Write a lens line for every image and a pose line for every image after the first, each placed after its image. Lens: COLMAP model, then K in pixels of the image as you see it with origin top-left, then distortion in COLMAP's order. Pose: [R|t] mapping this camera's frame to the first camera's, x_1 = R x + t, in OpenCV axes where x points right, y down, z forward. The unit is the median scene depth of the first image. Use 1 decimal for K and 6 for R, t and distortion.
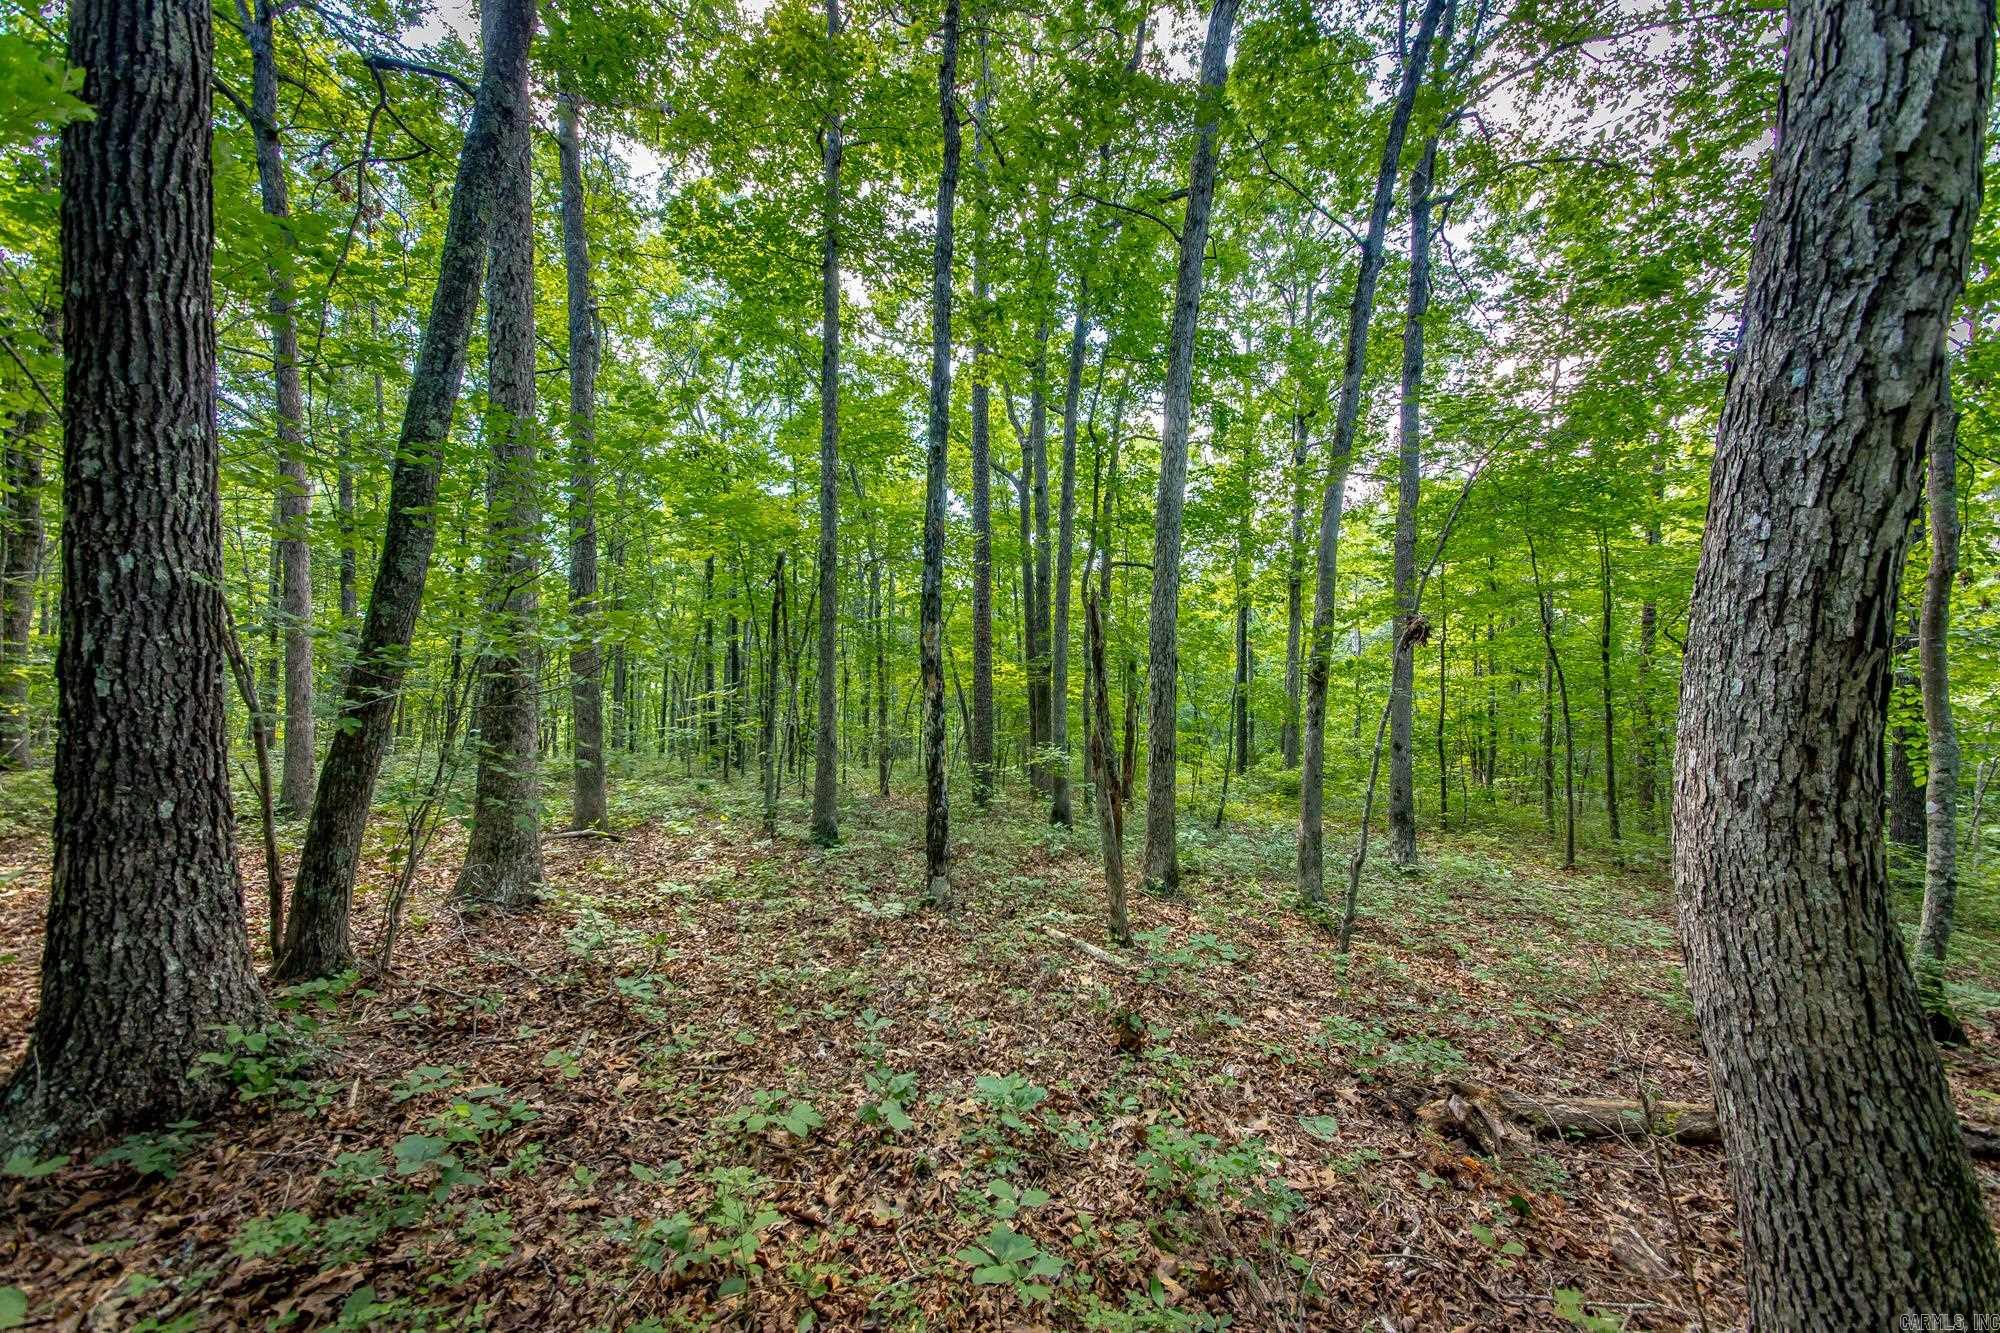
lens RADIAL K [[711.8, 0, 1007.2], [0, 711.8, 646.5], [0, 0, 1]] dist [0.011583, 0.000086]
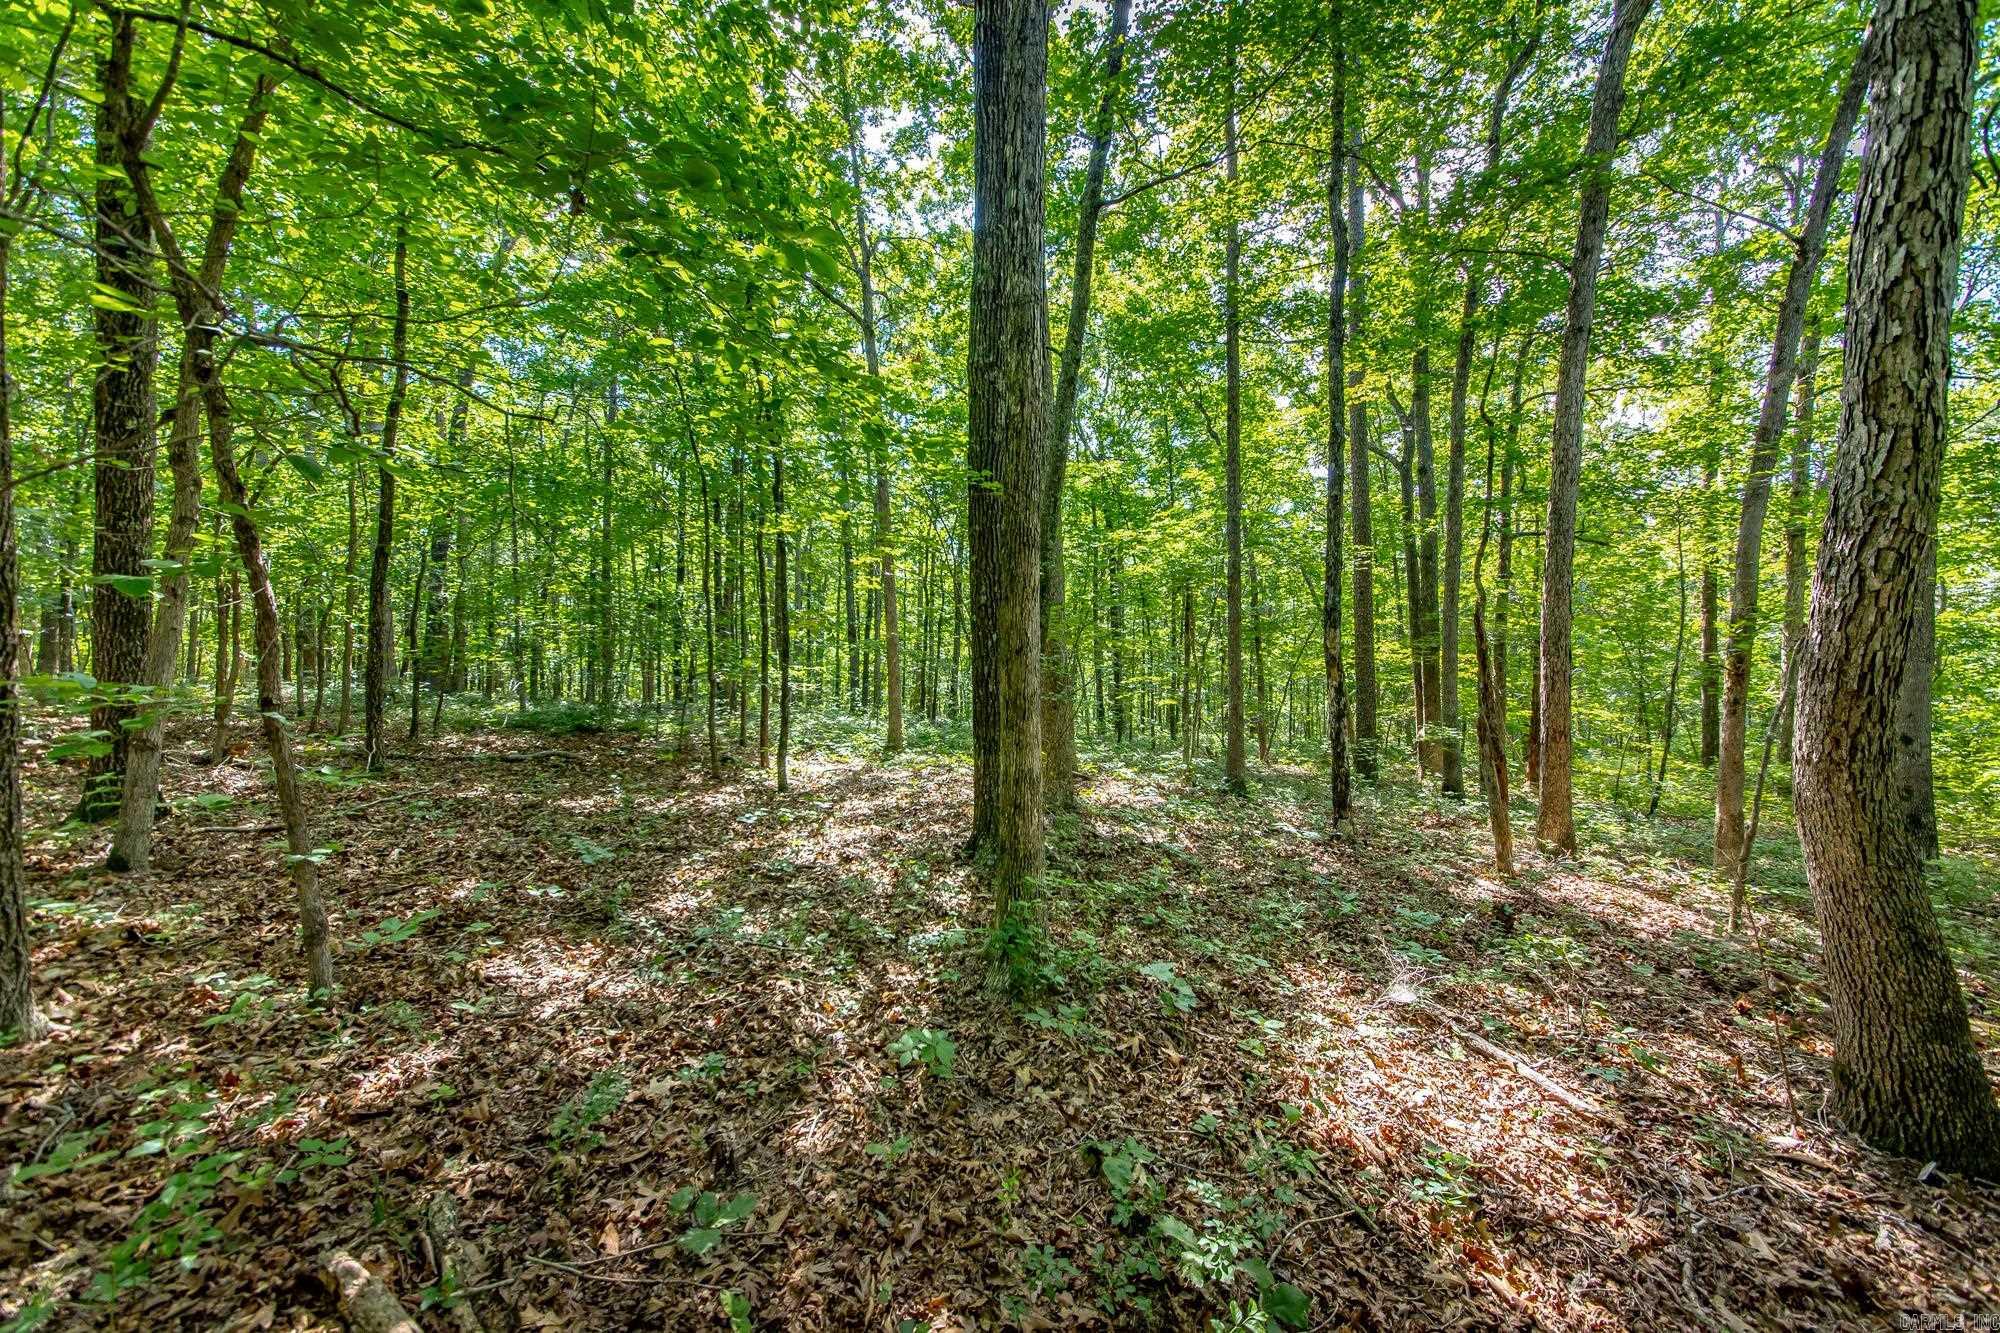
lens RADIAL K [[711.8, 0, 1007.2], [0, 711.8, 646.5], [0, 0, 1]] dist [0.011583, 0.000086]
pose [[0.884851, -0.017322, -0.465551, -0.059419], [0.036728, 0.998792, 0.032644, -0.161892], [0.464424, -0.045983, 0.884419, -1.119768]]
